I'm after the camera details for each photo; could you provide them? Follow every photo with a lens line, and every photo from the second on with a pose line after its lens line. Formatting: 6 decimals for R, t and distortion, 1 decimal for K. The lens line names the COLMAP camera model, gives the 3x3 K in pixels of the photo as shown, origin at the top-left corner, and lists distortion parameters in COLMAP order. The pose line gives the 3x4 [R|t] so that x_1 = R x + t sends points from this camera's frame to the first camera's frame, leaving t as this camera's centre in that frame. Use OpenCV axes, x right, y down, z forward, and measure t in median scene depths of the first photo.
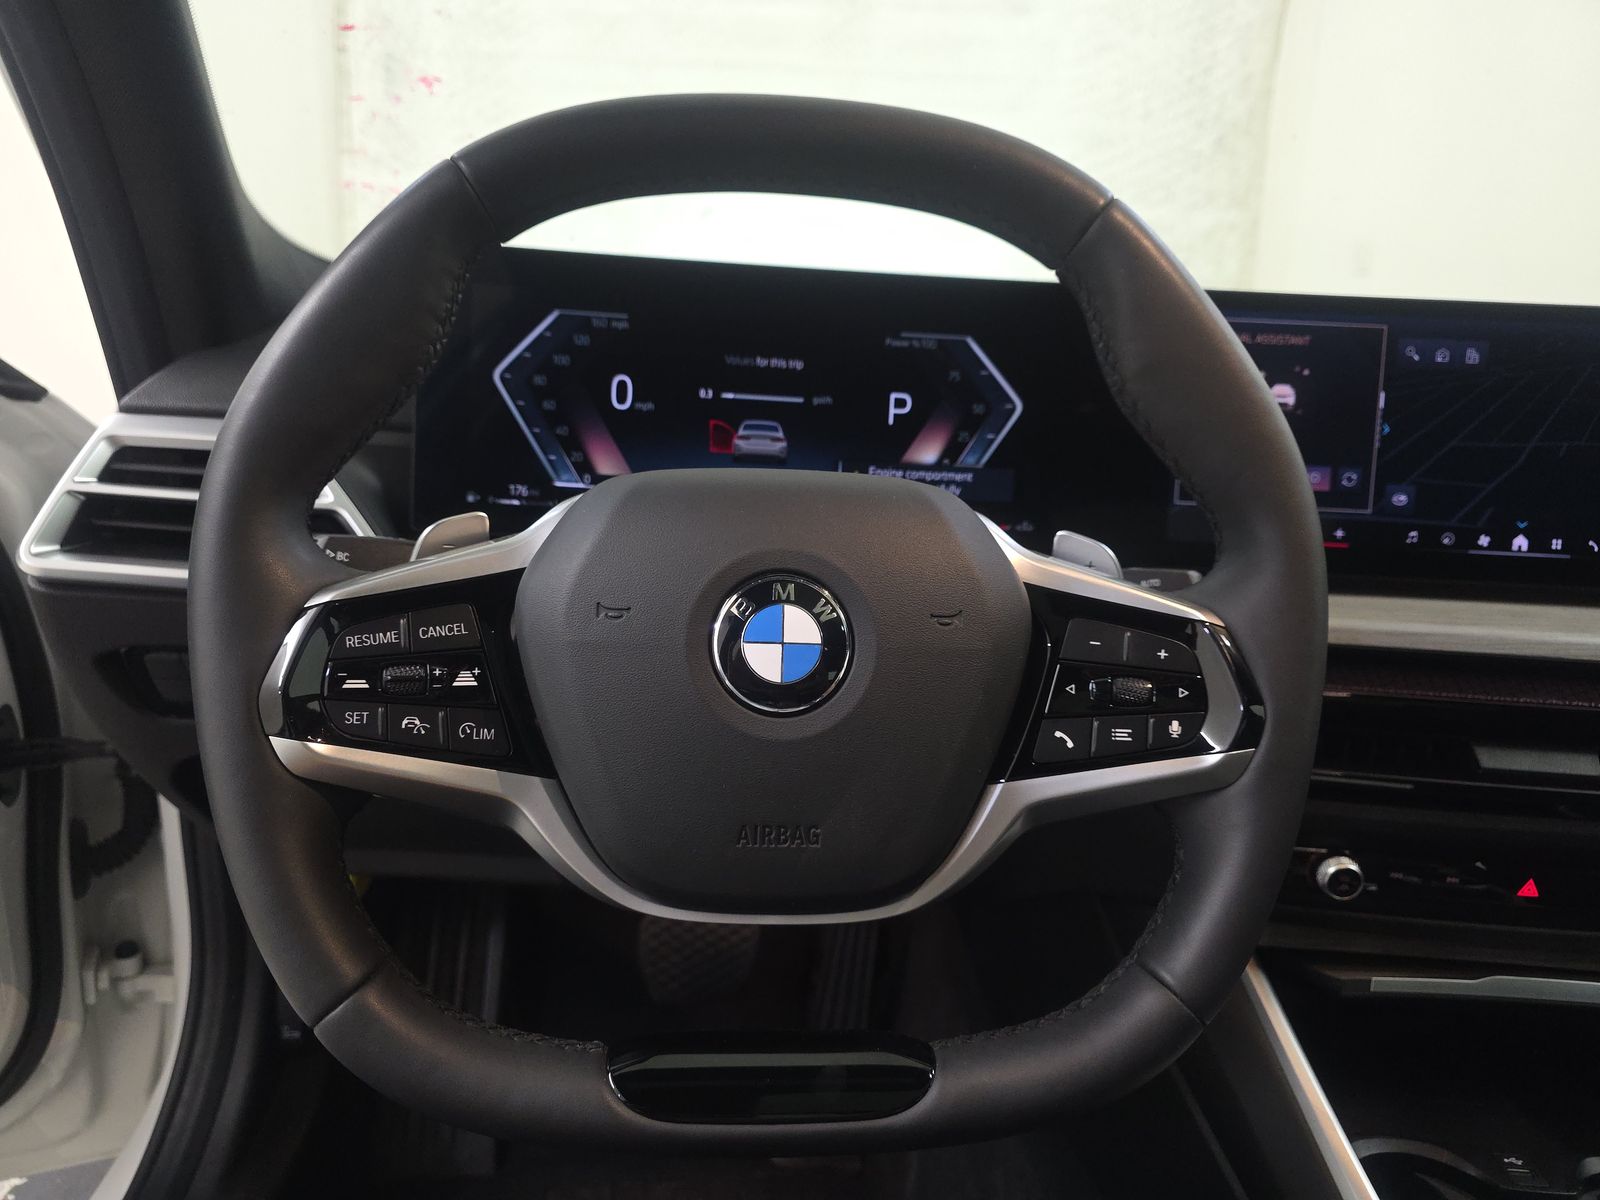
lens RADIAL K [[1074.3, 0, 795.3], [0, 1074.3, 597.5], [0, 0, 1]] dist [0.037287, -0.030418]
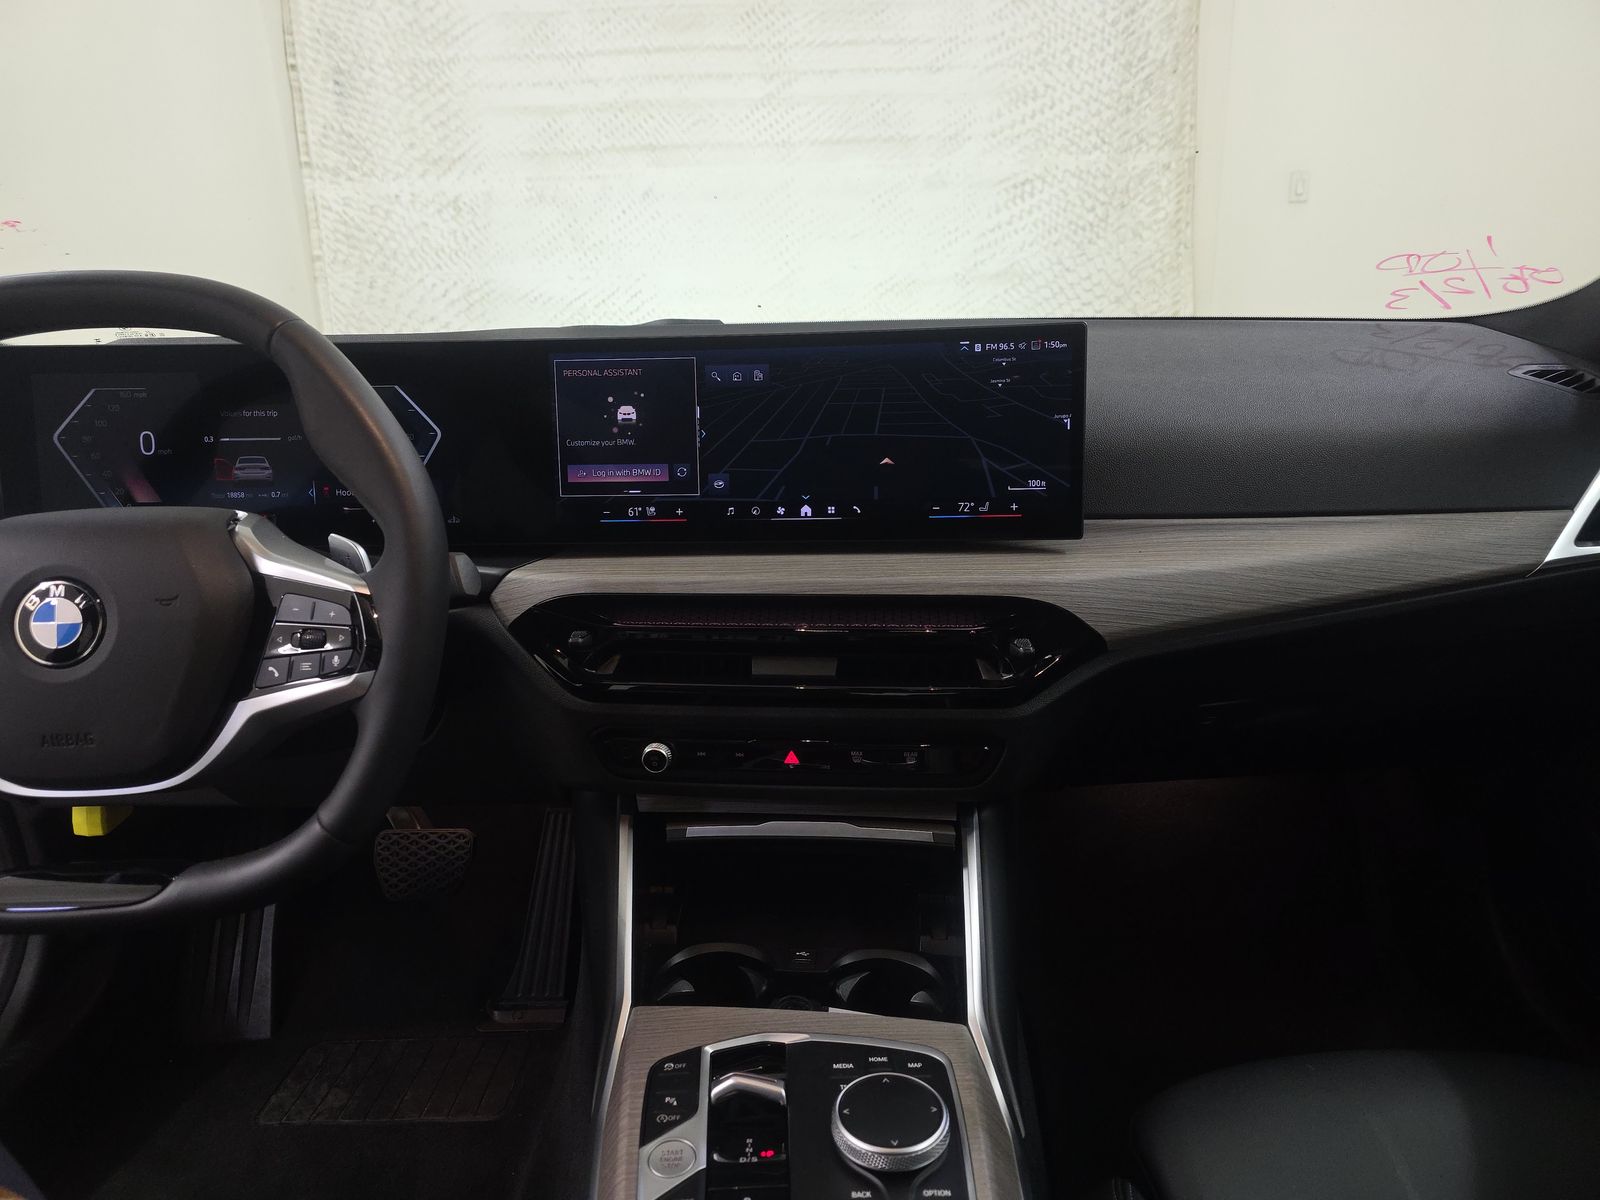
lens RADIAL K [[1074.3, 0, 812.2], [0, 1074.3, 602.4], [0, 0, 1]] dist [0.037287, -0.030418]
pose [[0.996579, -0.058900, -0.057979, 0.751792], [0.061477, 0.997151, 0.043716, 0.006249], [0.055239, -0.047131, 0.997360, -0.353877]]
